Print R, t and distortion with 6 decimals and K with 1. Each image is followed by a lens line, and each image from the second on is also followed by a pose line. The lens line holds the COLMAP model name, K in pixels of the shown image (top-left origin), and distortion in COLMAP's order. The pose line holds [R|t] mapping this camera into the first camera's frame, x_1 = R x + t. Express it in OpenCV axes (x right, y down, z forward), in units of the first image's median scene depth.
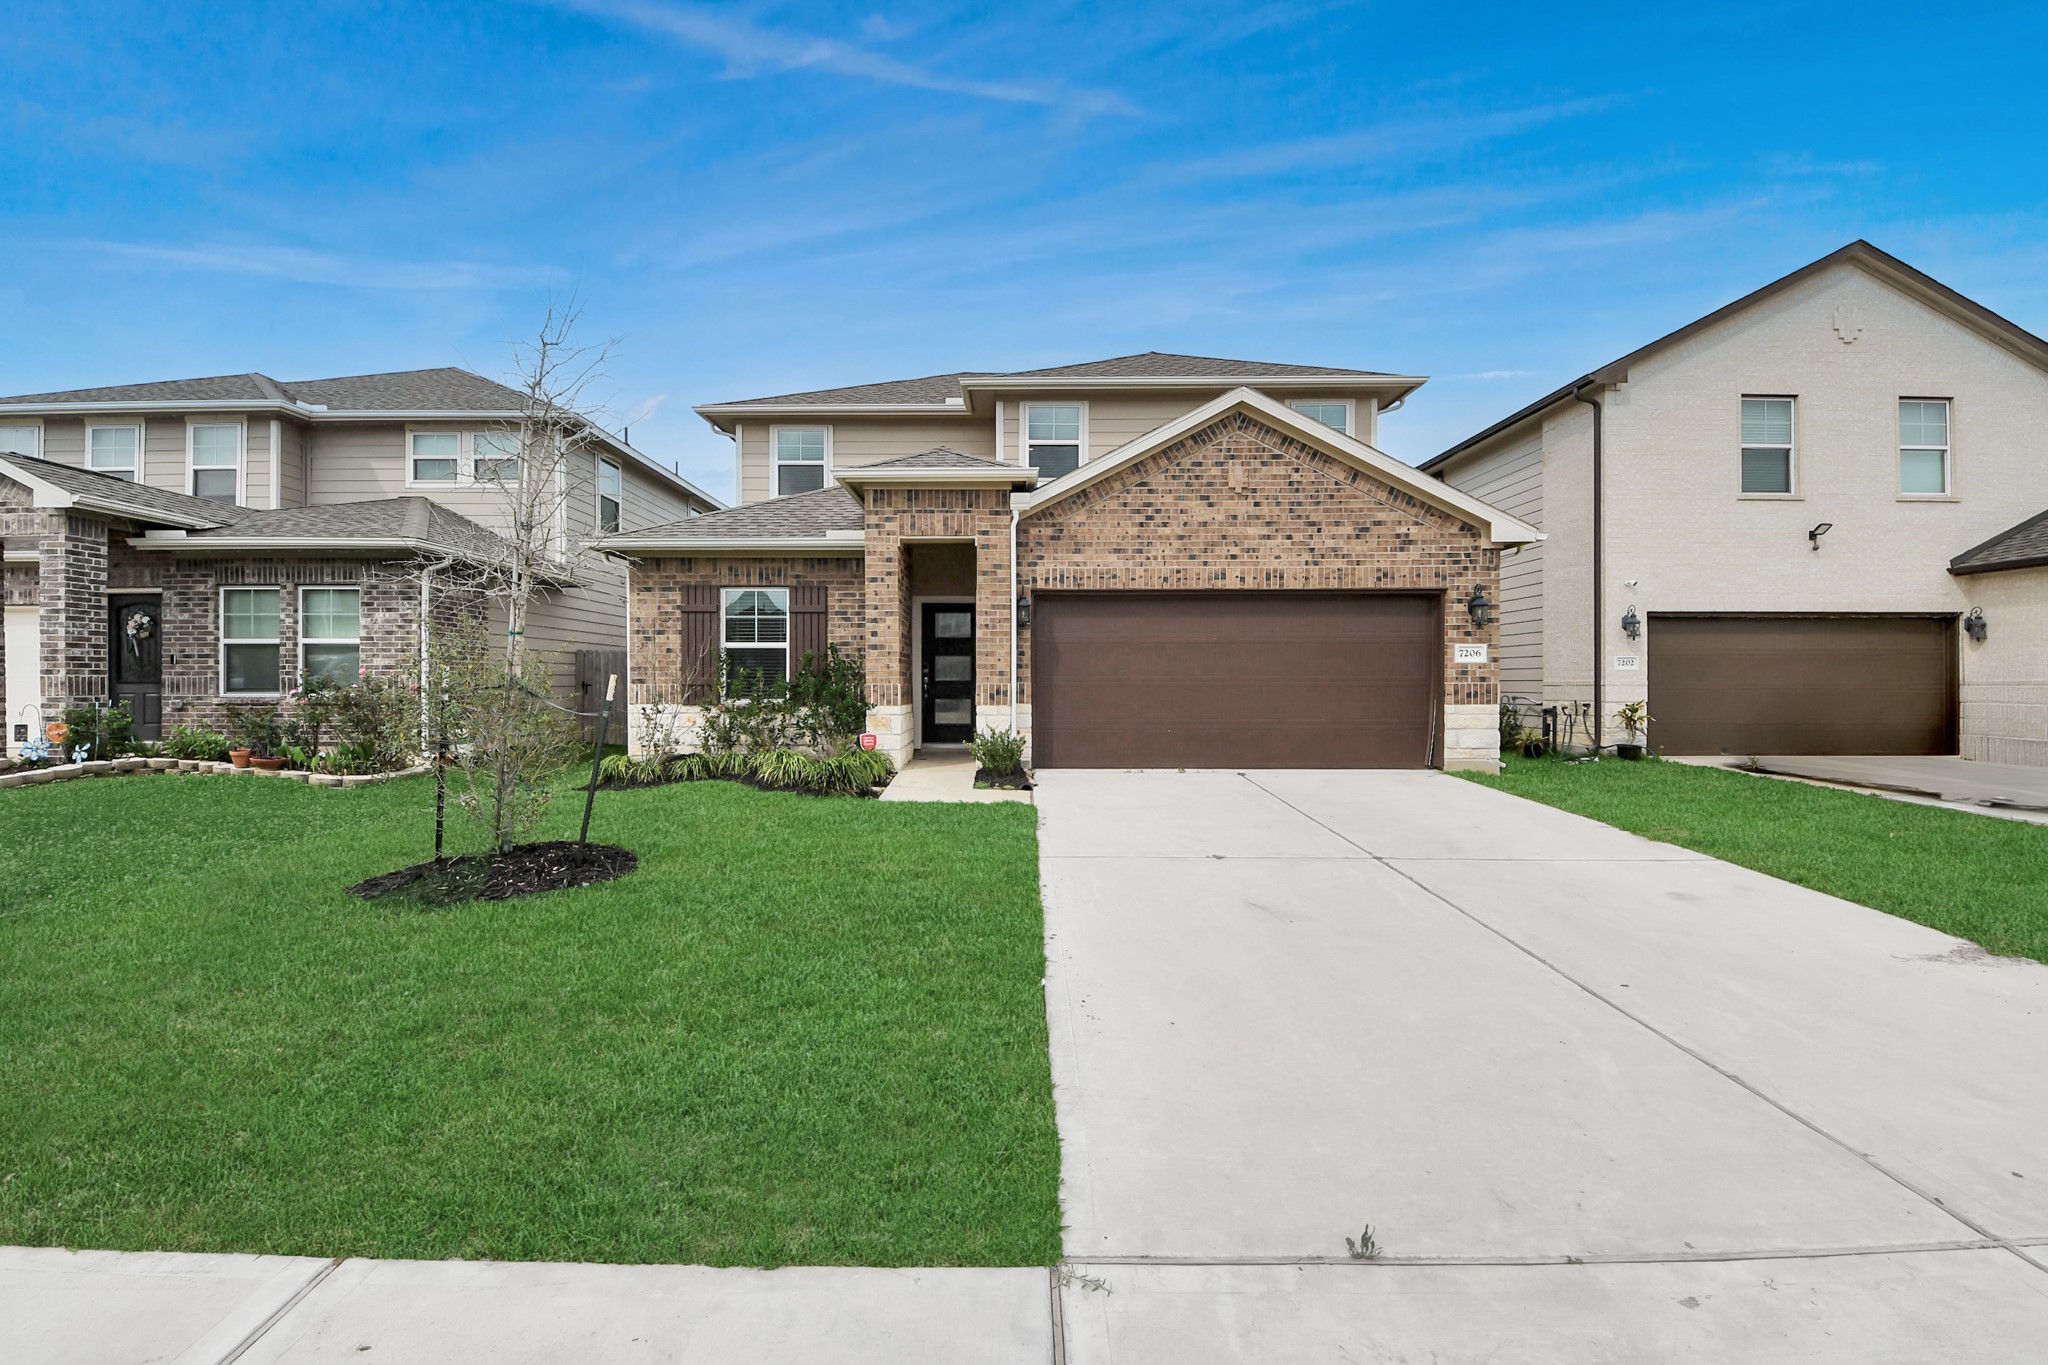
lens RADIAL K [[895.1, 0, 1017.2], [0, 895.1, 677.0], [0, 0, 1]] dist [0.033372, -0.028893]
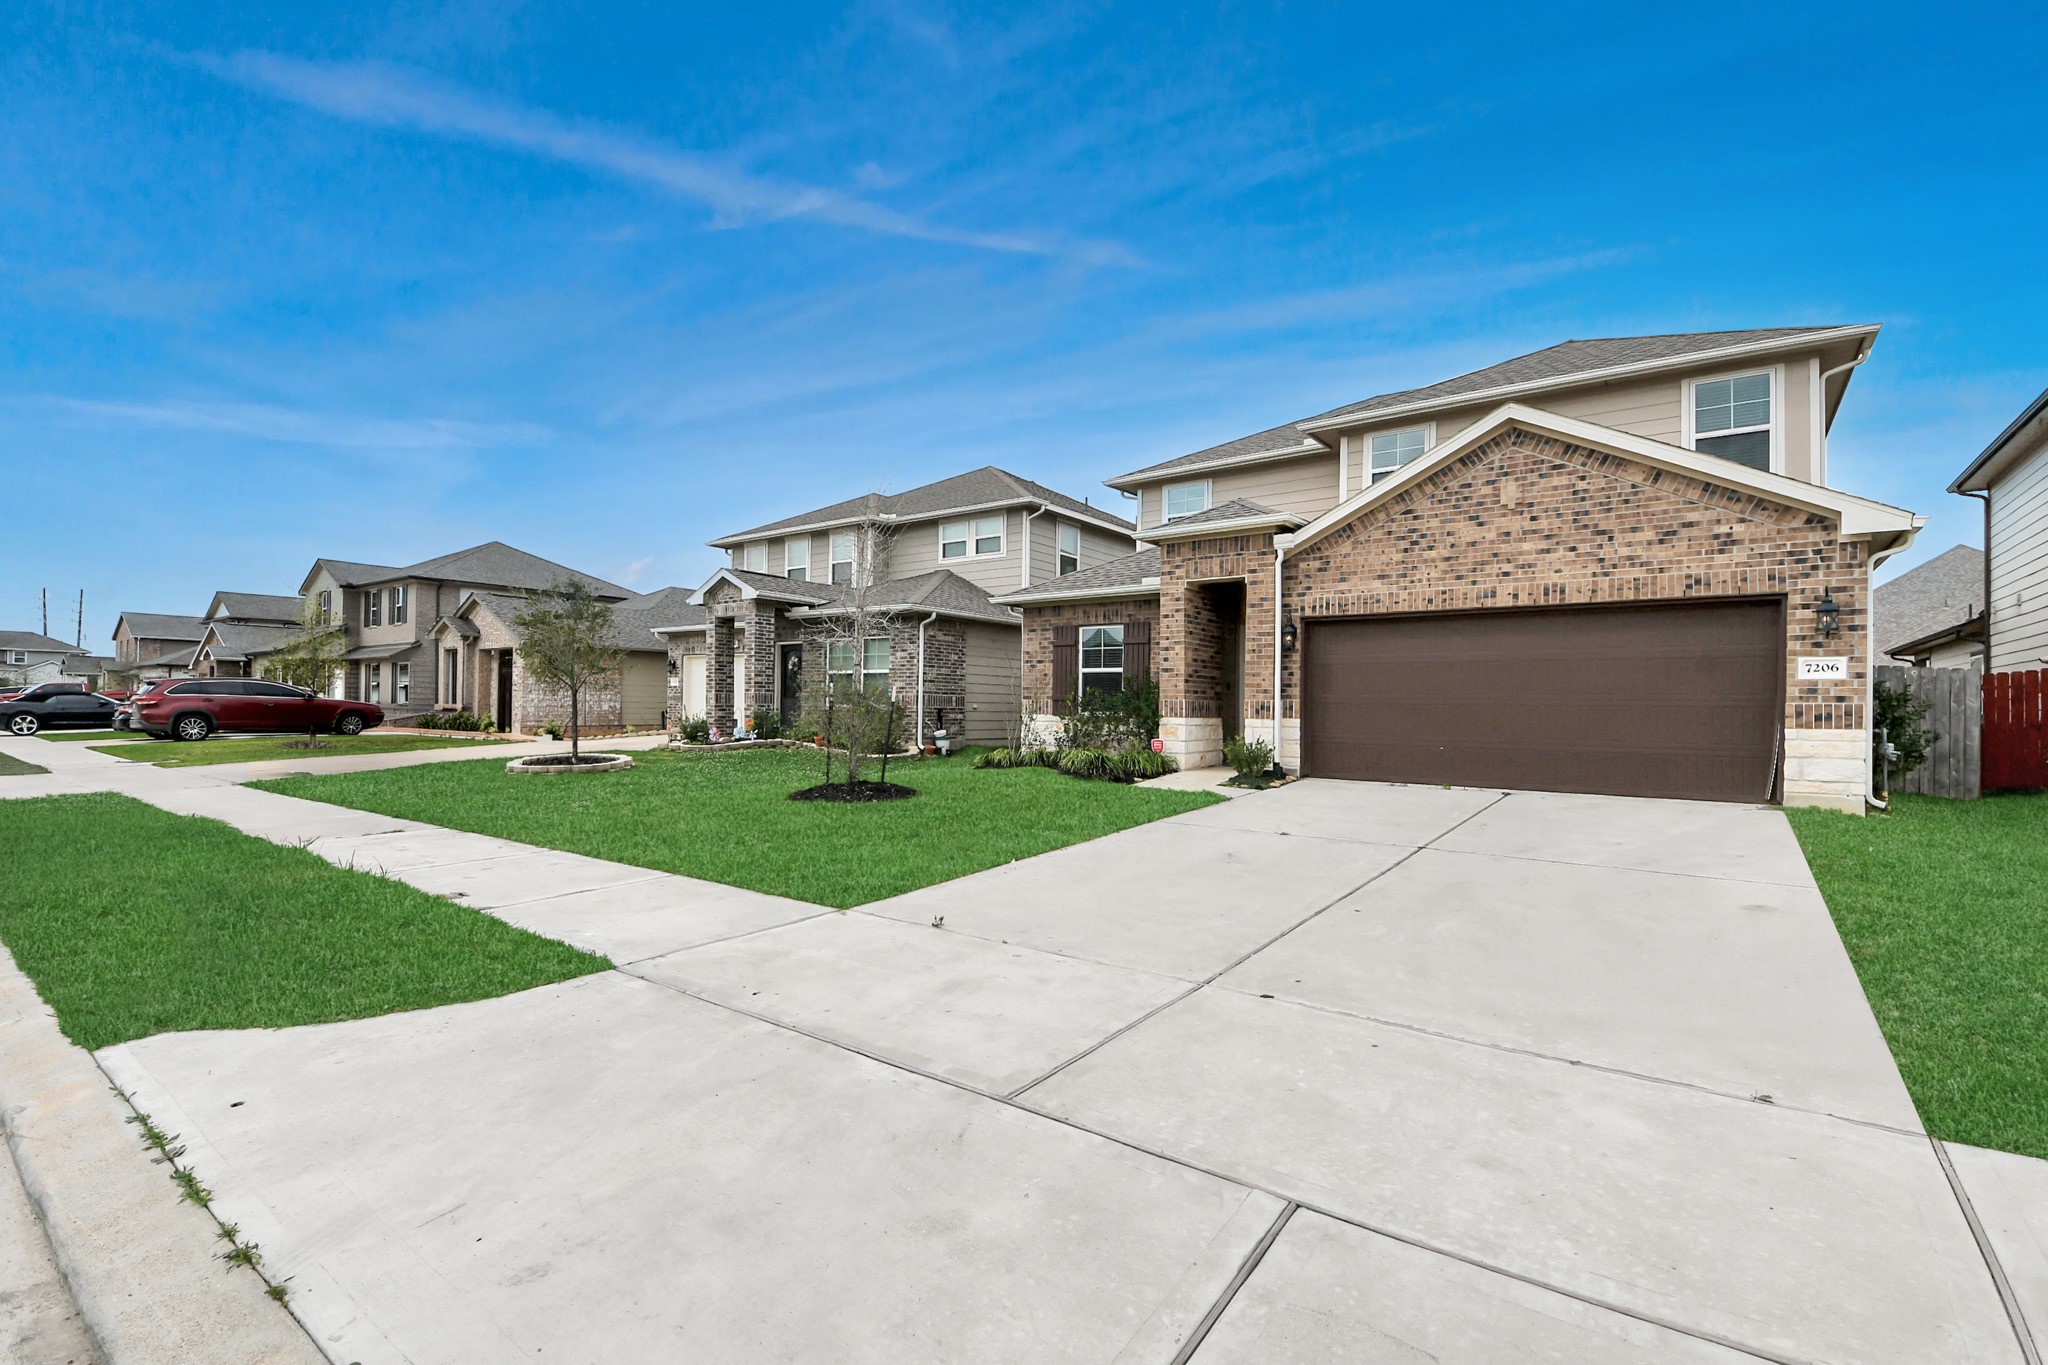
lens RADIAL K [[936.6, 0, 963.6], [0, 936.6, 682.5], [0, 0, 1]] dist [0.074706, -0.079036]
pose [[0.777248, -0.005274, -0.629172, 0.435073], [-0.010264, 0.999726, -0.021060, 0.013899], [0.629111, 0.022827, 0.776981, -0.188691]]
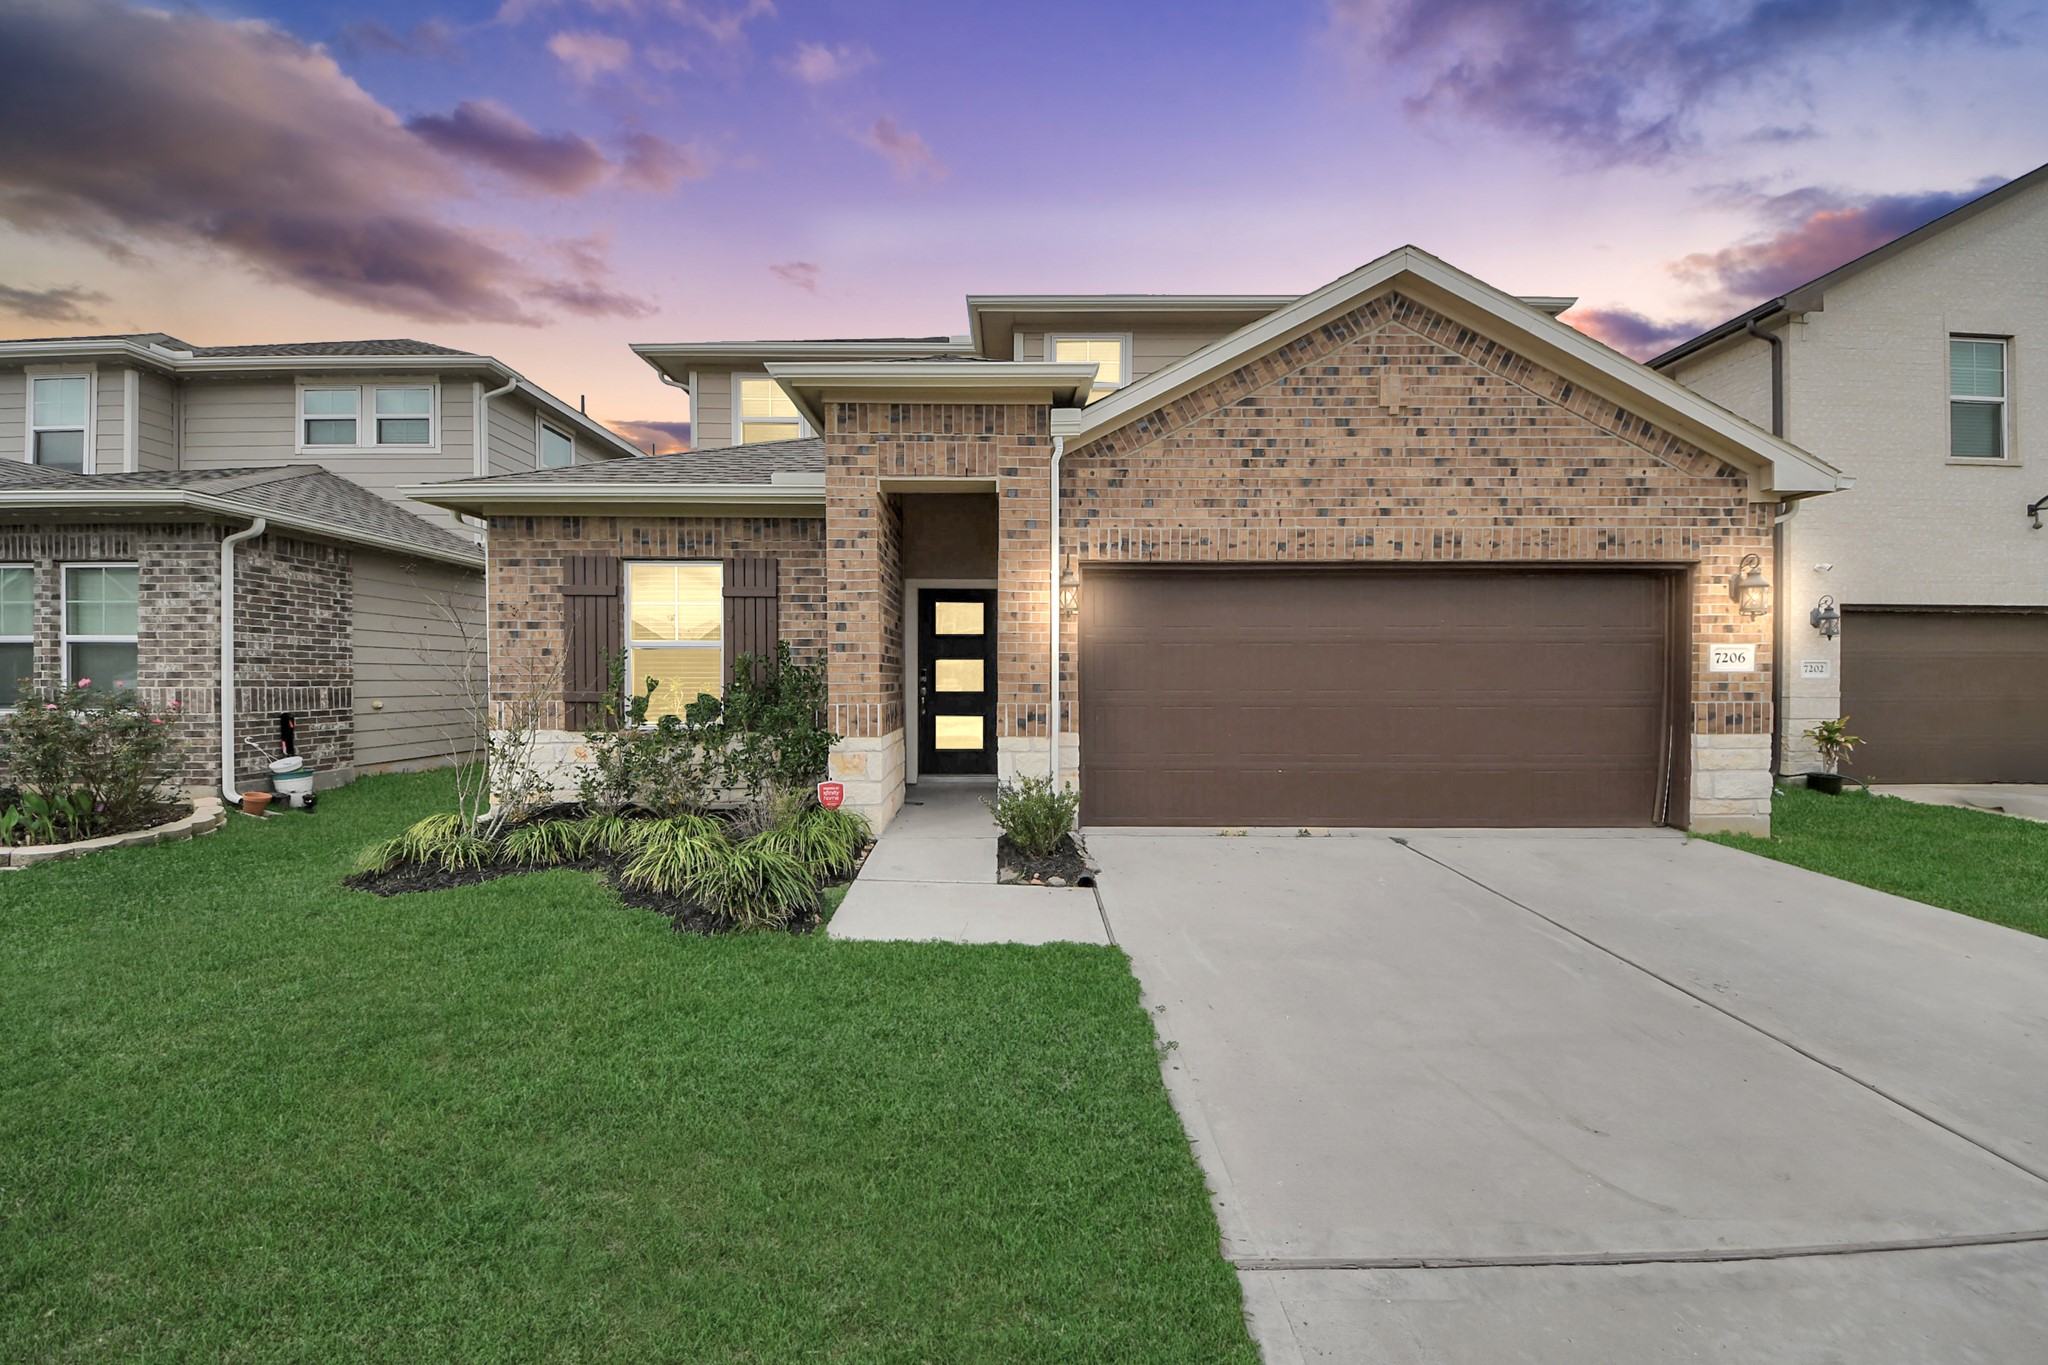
lens RADIAL K [[750.9, 0, 1019.0], [0, 750.9, 687.0], [0, 0, 1]] dist [0.026122, -0.017301]
pose [[0.999872, 0.000599, 0.016009, -0.038131], [-0.000910, 0.999811, 0.019395, -0.015215], [-0.015994, -0.019407, 0.999684, 0.442423]]
